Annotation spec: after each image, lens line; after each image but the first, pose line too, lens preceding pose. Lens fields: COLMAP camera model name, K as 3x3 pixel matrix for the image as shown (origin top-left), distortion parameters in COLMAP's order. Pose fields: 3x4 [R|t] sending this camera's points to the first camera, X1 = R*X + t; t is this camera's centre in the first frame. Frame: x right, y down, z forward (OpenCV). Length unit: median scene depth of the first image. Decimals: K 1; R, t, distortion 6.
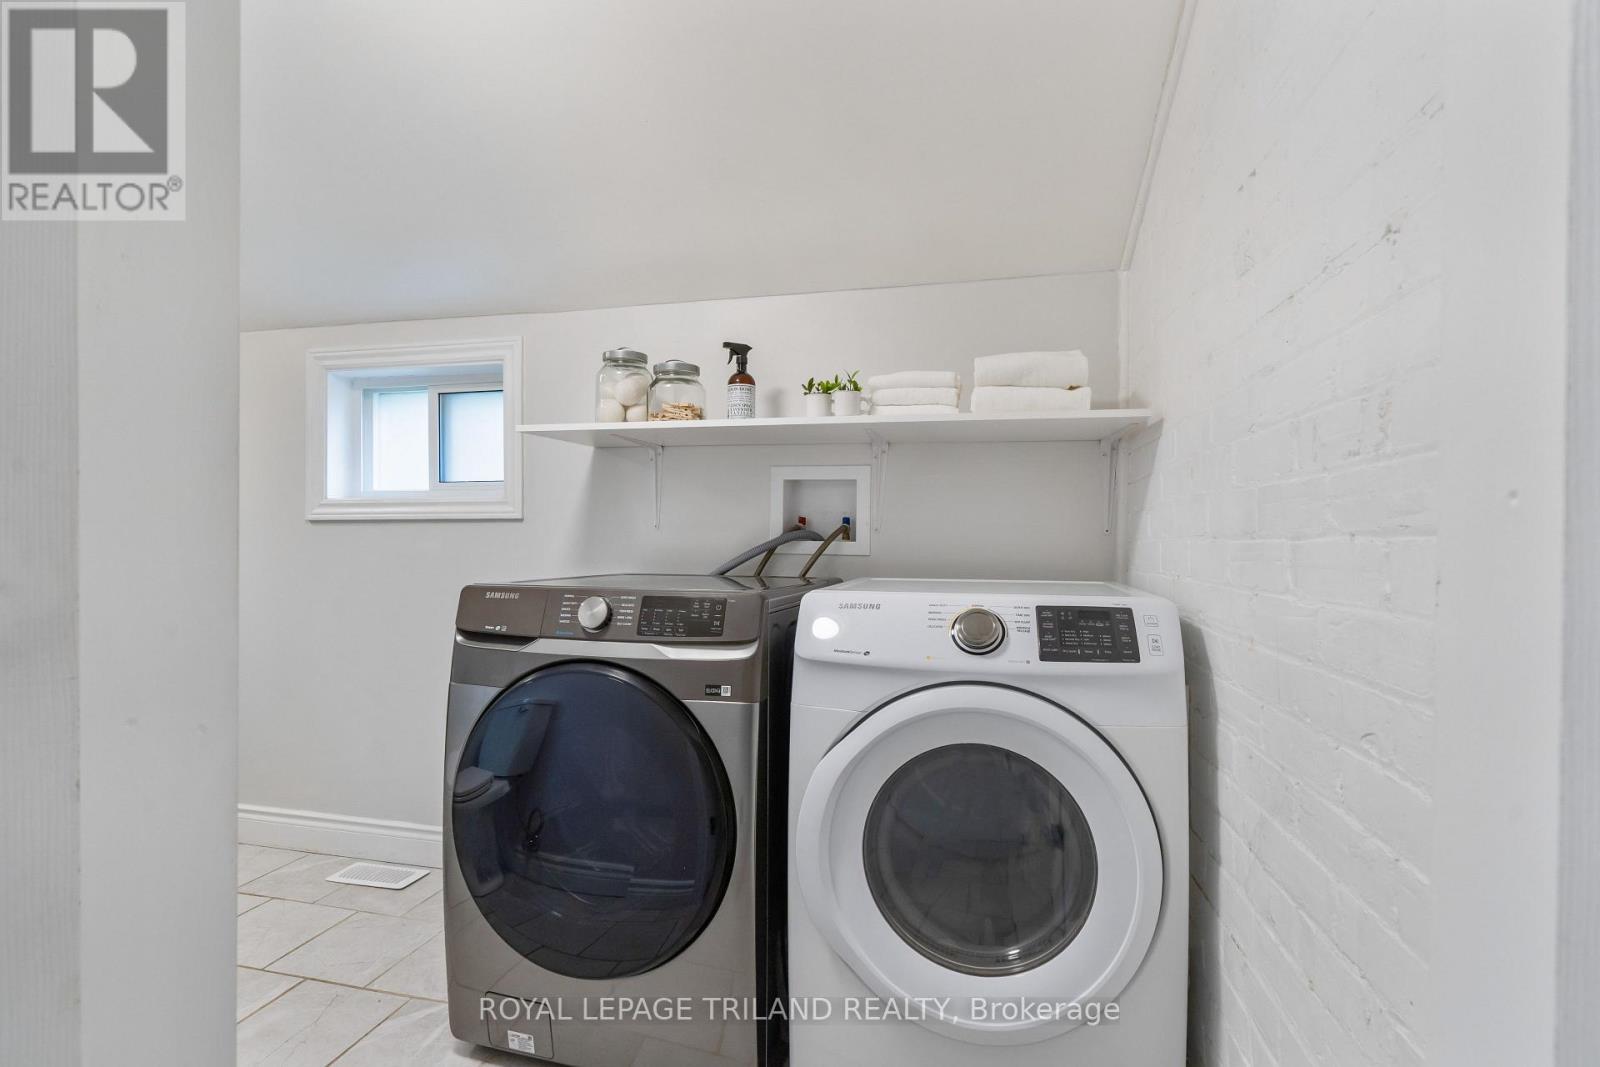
lens RADIAL K [[723.5, 0, 805.1], [0, 723.5, 535.4], [0, 0, 1]] dist [0.000202, 0.001585]
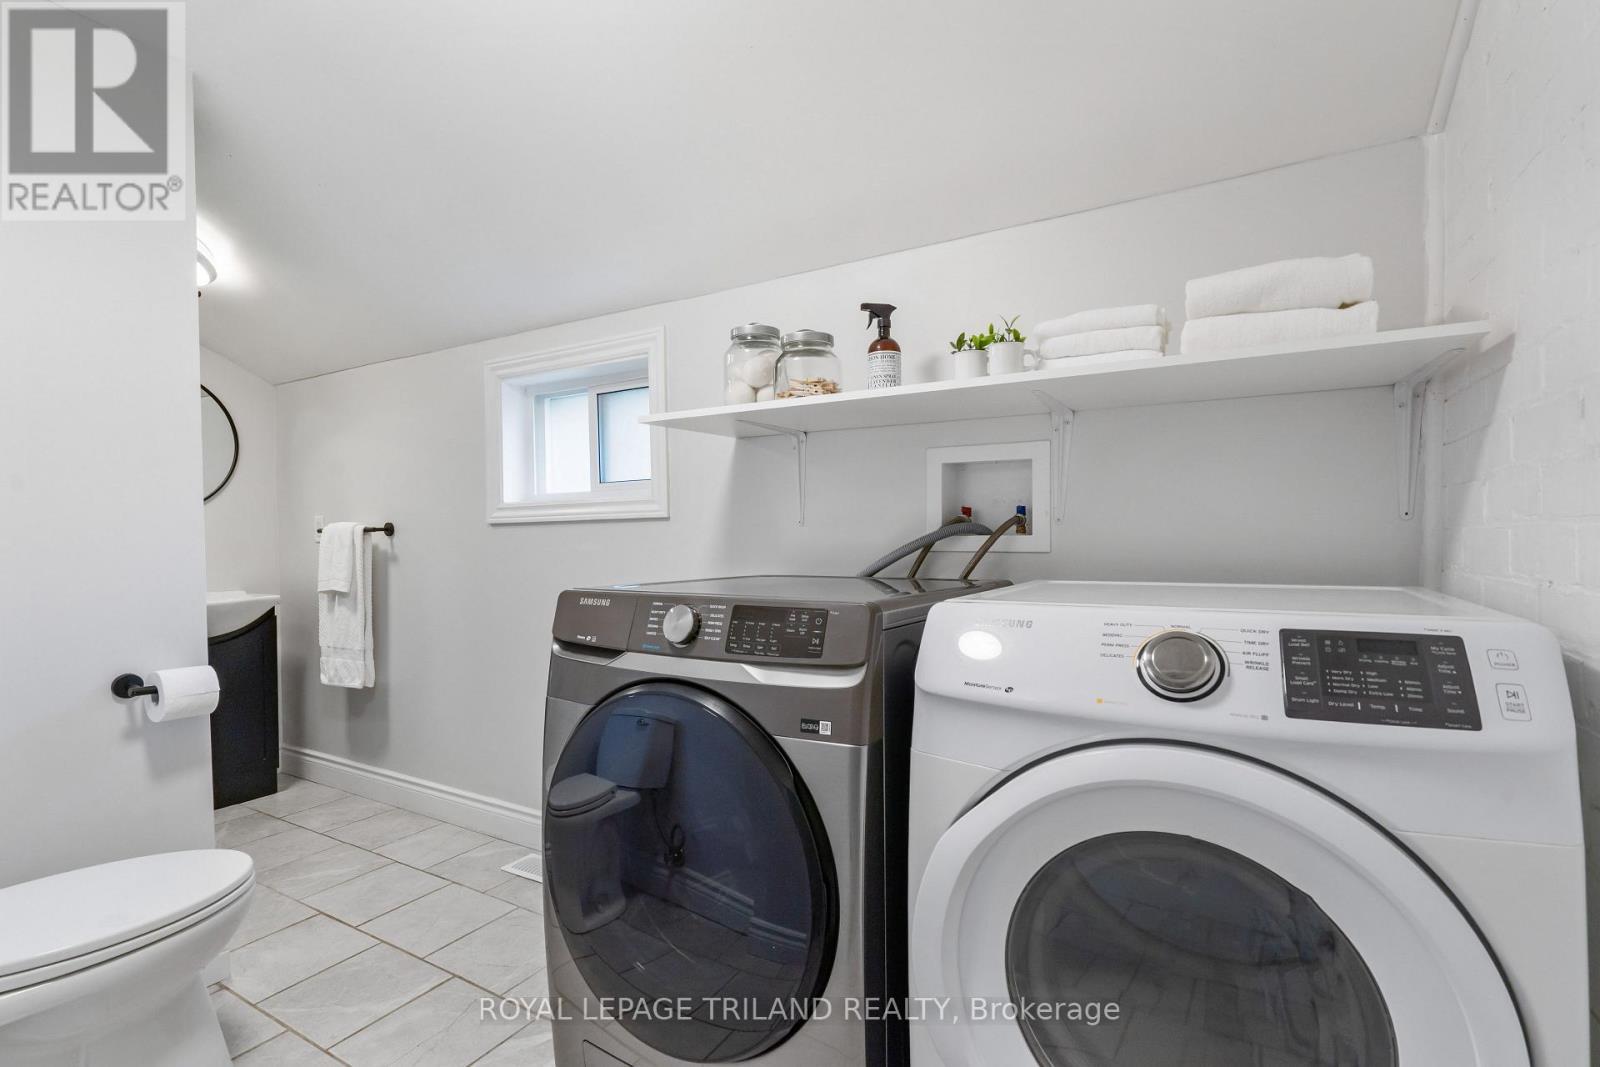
lens RADIAL K [[723.5, 0, 793.3], [0, 723.5, 543.5], [0, 0, 1]] dist [0.000202, 0.001585]
pose [[0.954579, -0.013456, -0.297655, 0.069657], [0.018238, 0.999745, 0.013295, 0.002776], [0.297400, -0.018120, 0.954581, 0.181039]]
